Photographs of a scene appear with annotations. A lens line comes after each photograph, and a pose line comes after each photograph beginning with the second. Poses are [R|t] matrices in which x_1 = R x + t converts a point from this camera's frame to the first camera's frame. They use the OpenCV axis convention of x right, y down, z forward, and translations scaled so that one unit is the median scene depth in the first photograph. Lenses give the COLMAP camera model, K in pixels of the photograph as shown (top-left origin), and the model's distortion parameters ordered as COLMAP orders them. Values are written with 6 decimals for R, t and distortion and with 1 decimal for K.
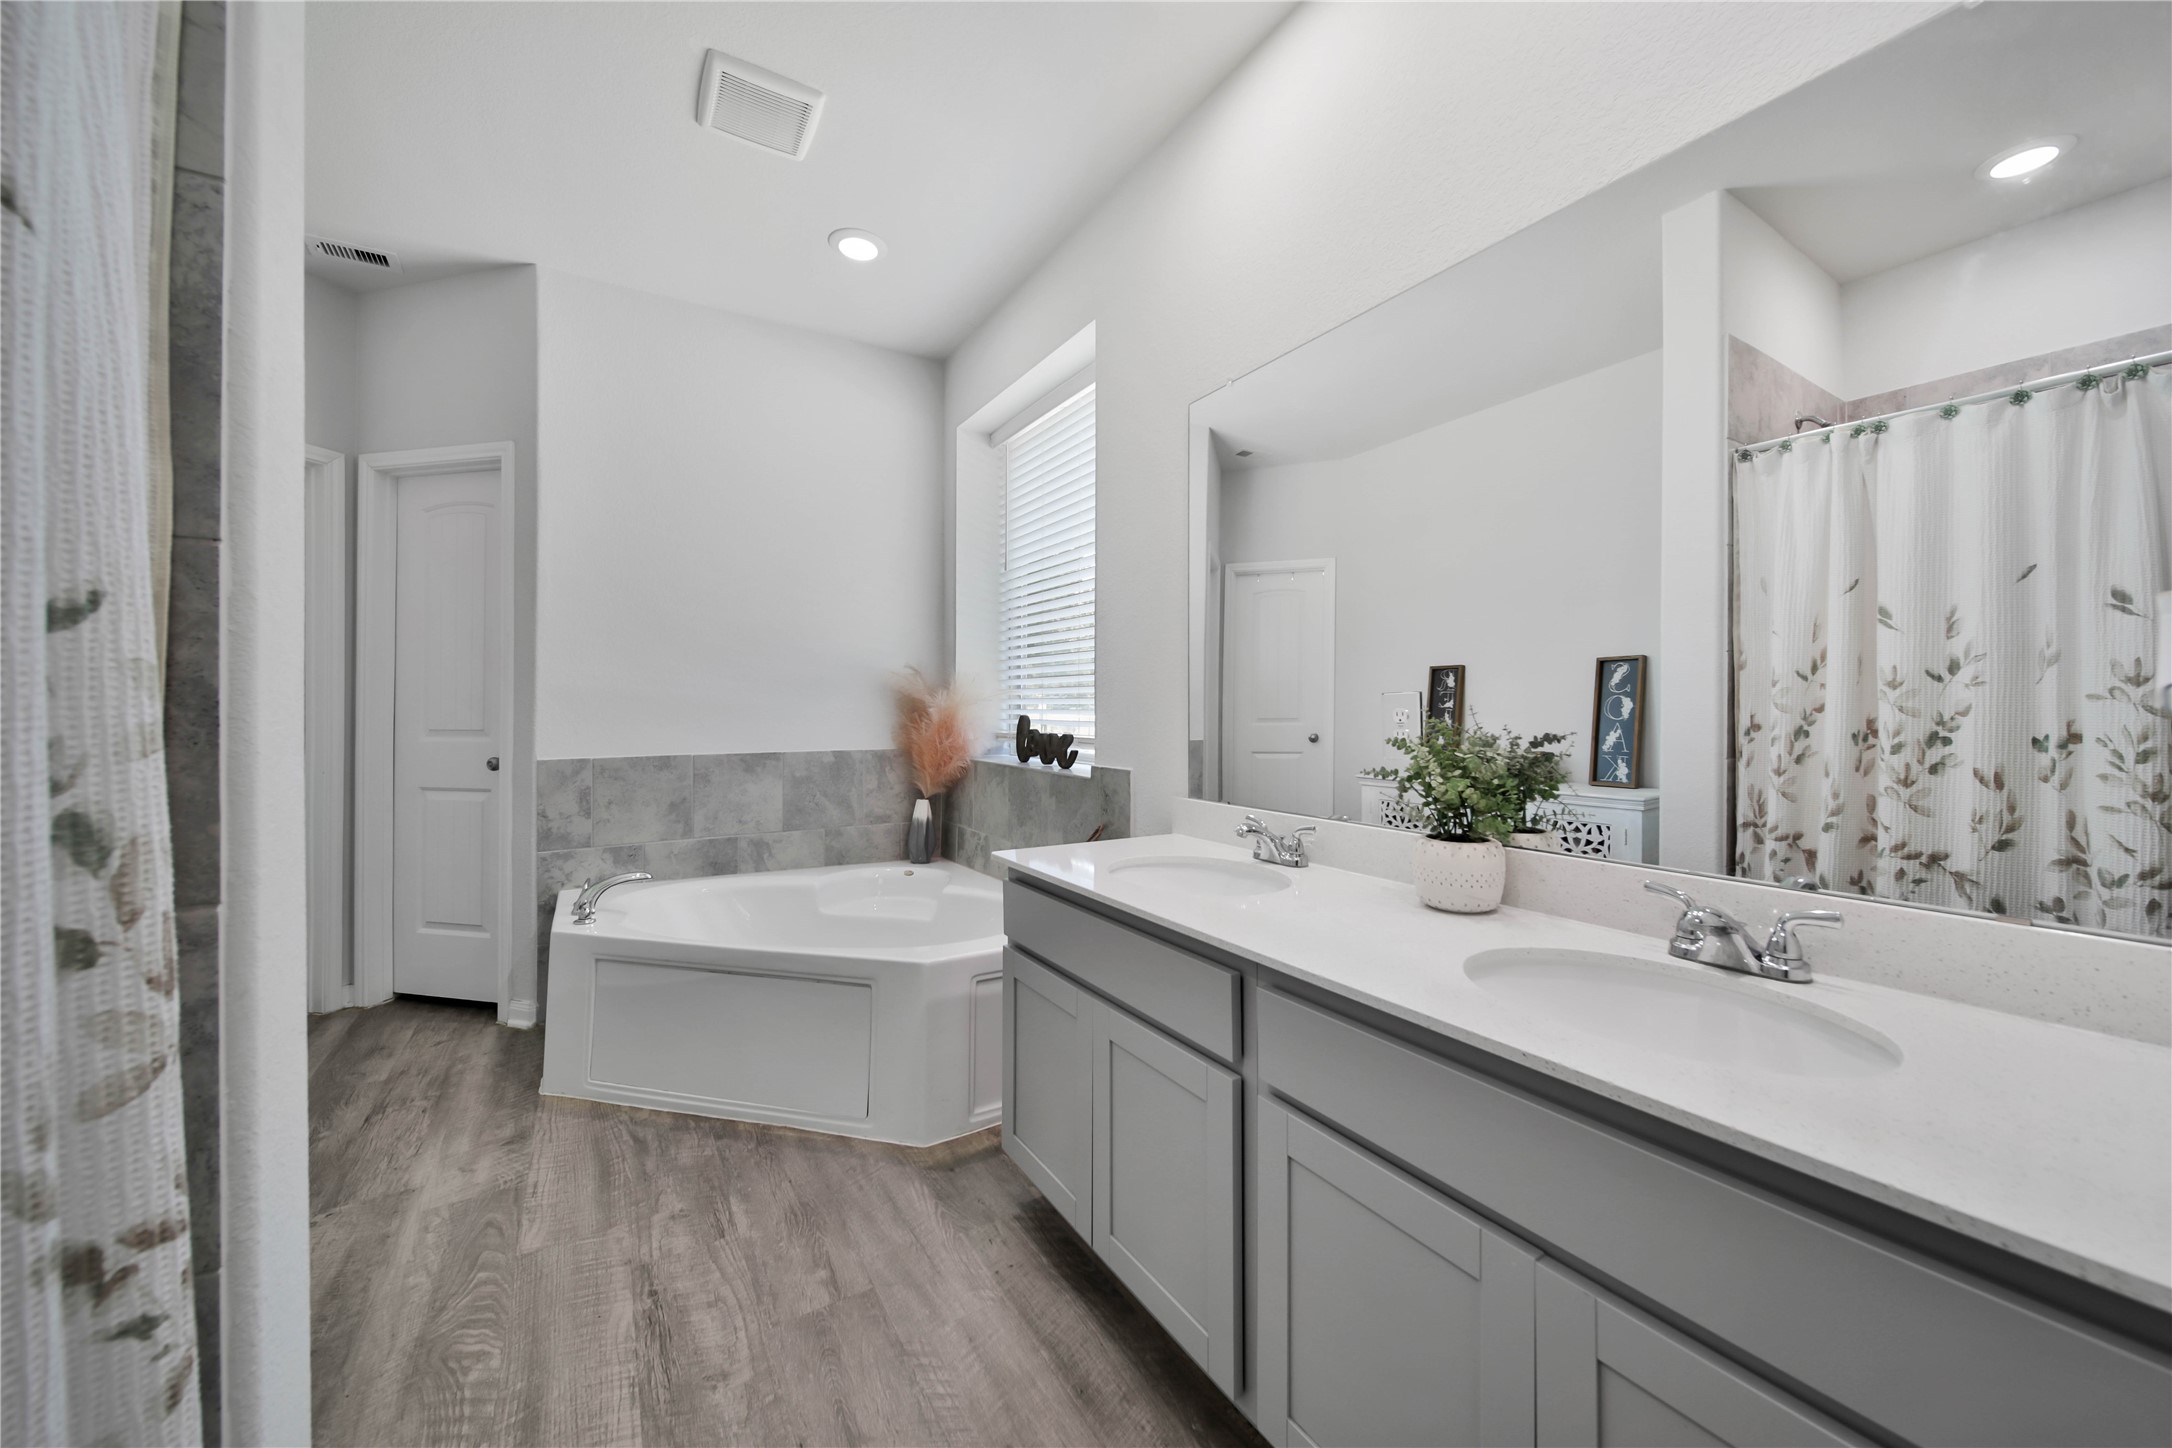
lens RADIAL K [[779.8, 0, 1085.1], [0, 779.8, 709.8], [0, 0, 1]] dist [-0.003778, -0.000322]
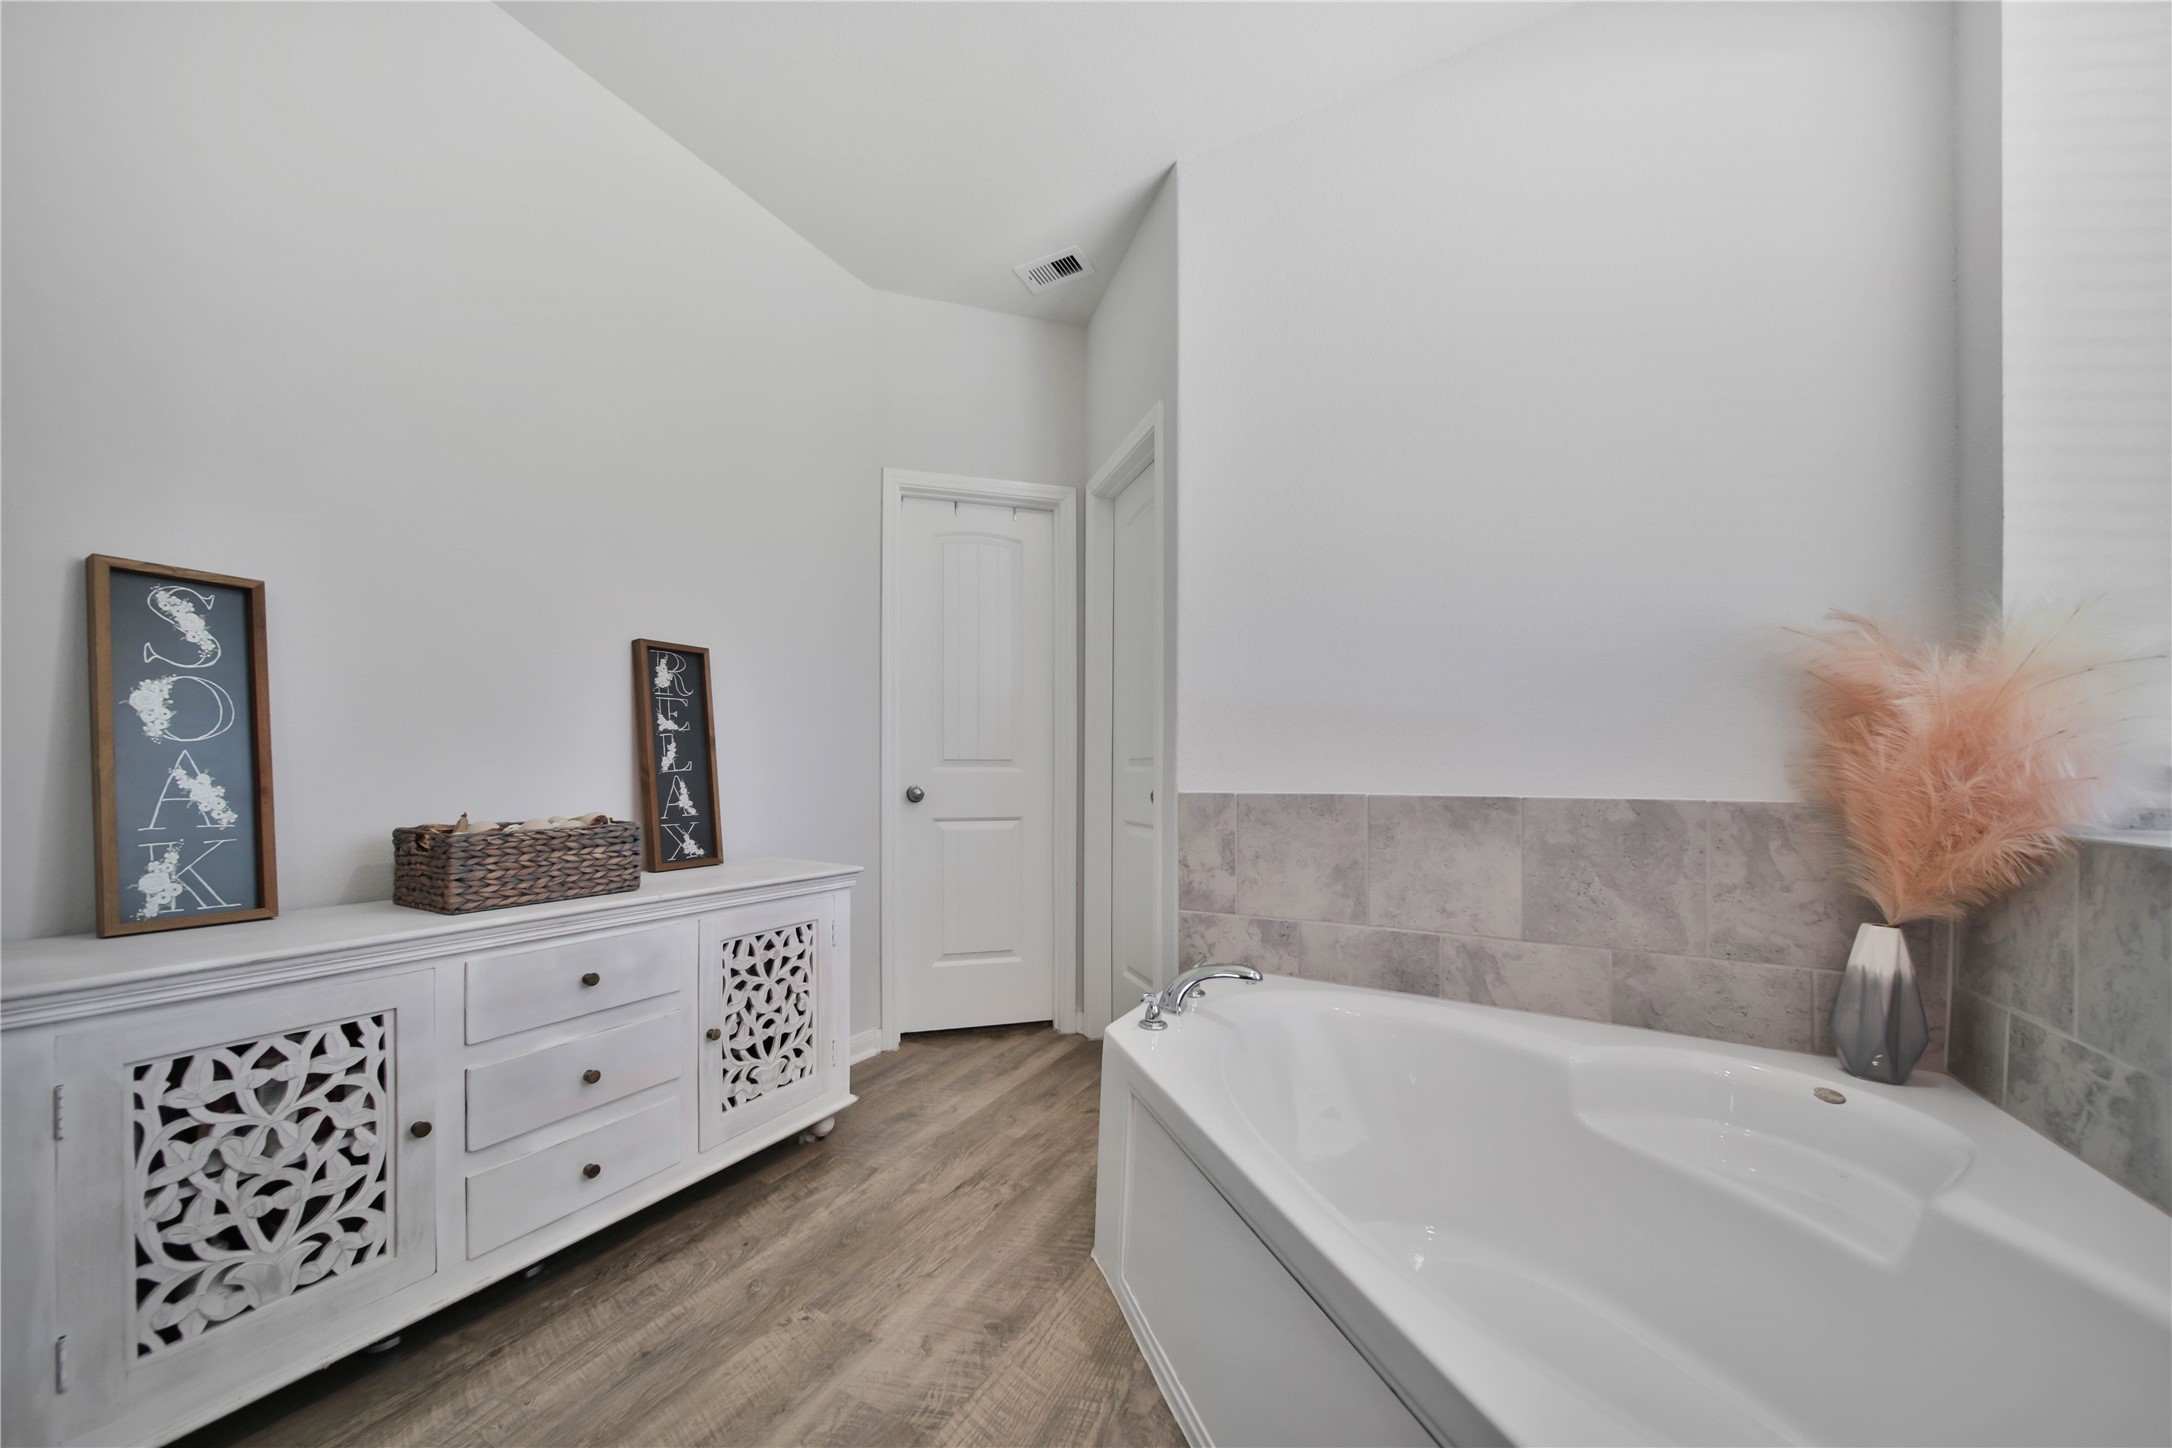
lens RADIAL K [[779.8, 0, 1066.6], [0, 779.8, 765.2], [0, 0, 1]] dist [-0.003778, -0.000322]
pose [[0.489643, -0.002459, -0.871920, -0.066758], [-0.006156, 0.999961, -0.006278, 0.038613], [0.871902, 0.008442, 0.489609, 0.464932]]
